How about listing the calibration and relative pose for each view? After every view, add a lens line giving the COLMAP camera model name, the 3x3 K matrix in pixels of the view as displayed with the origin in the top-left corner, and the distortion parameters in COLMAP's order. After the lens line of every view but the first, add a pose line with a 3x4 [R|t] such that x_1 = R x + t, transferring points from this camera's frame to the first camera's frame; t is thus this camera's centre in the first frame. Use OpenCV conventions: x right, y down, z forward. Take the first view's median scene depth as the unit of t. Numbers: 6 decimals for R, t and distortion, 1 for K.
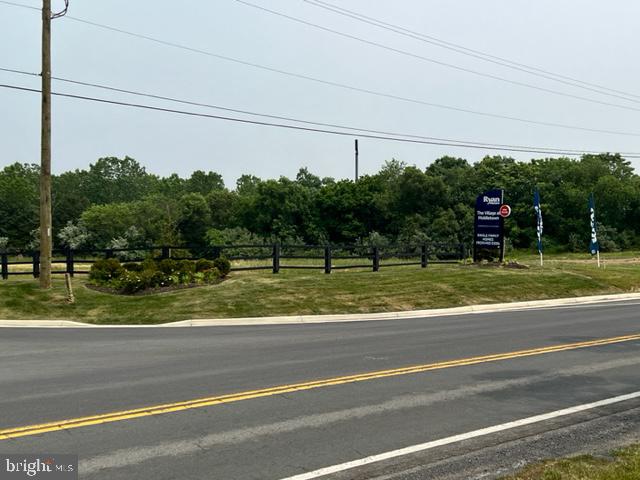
lens RADIAL K [[923.8, 0, 320.0], [0, 923.8, 240.0], [0, 0, 1]] dist [-0.027687, -0.046474]
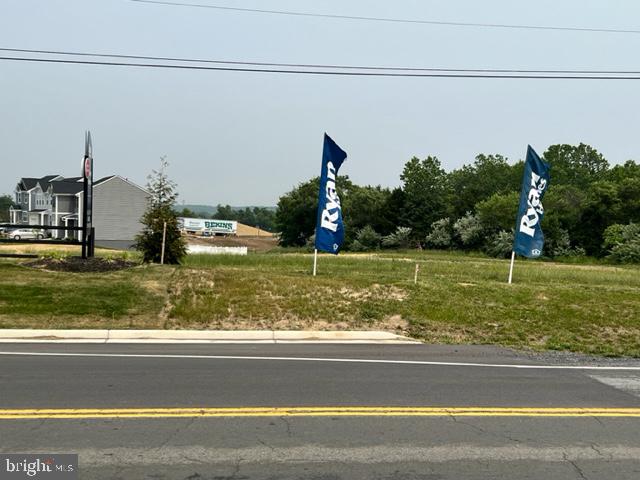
lens RADIAL K [[923.8, 0, 320.0], [0, 923.8, 240.0], [0, 0, 1]] dist [-0.027687, -0.046474]
pose [[0.796482, 0.019519, -0.604347, 0.173811], [-0.018457, 0.999798, 0.007965, 0.002842], [0.604380, 0.004811, 0.796682, 0.159510]]
